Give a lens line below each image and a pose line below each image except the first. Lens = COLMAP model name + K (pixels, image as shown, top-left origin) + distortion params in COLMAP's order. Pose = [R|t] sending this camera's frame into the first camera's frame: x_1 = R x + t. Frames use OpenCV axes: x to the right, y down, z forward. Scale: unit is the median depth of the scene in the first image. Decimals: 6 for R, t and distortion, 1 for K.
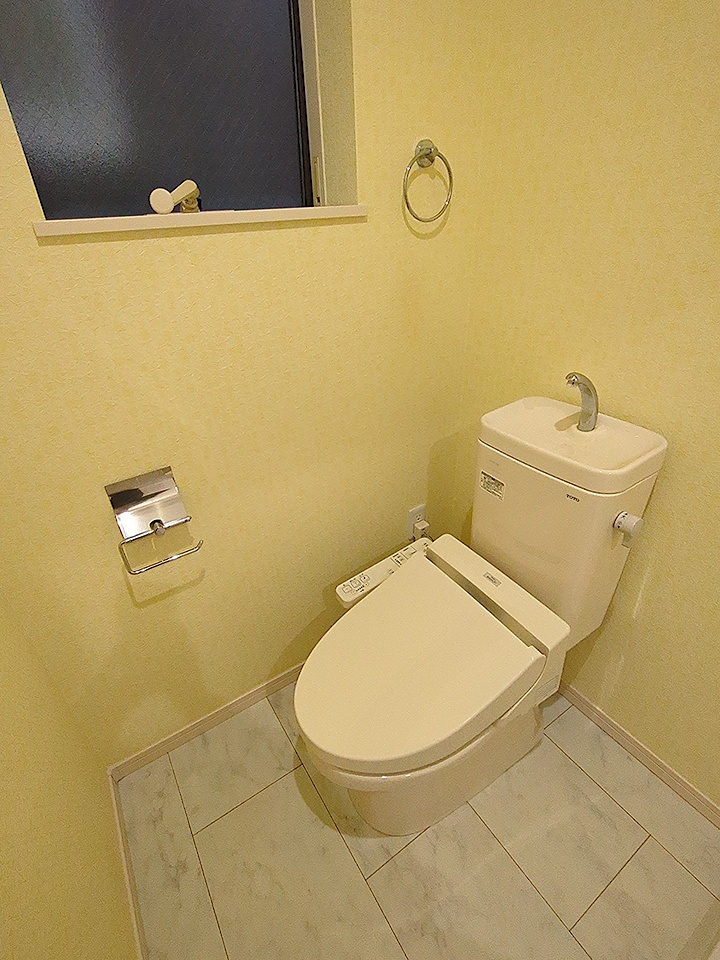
lens RADIAL K [[461.6, 0, 355.0], [0, 461.6, 479.6], [0, 0, 1]] dist [-0.008837, -0.000606]
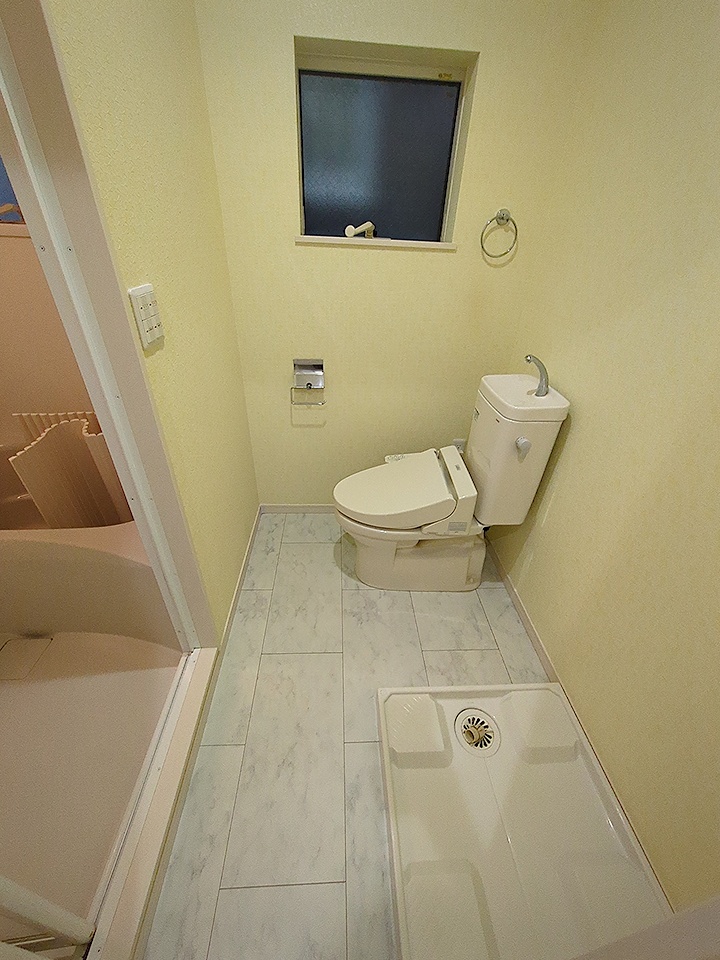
lens RADIAL K [[379.7, 0, 360.9], [0, 379.7, 487.8], [0, 0, 1]] dist [-0.004393, 0.000571]
pose [[0.863838, 0.344768, -0.367314, 0.545536], [-0.322110, 0.938616, 0.123474, 0.232586], [0.387336, 0.011654, 0.921865, -0.486341]]
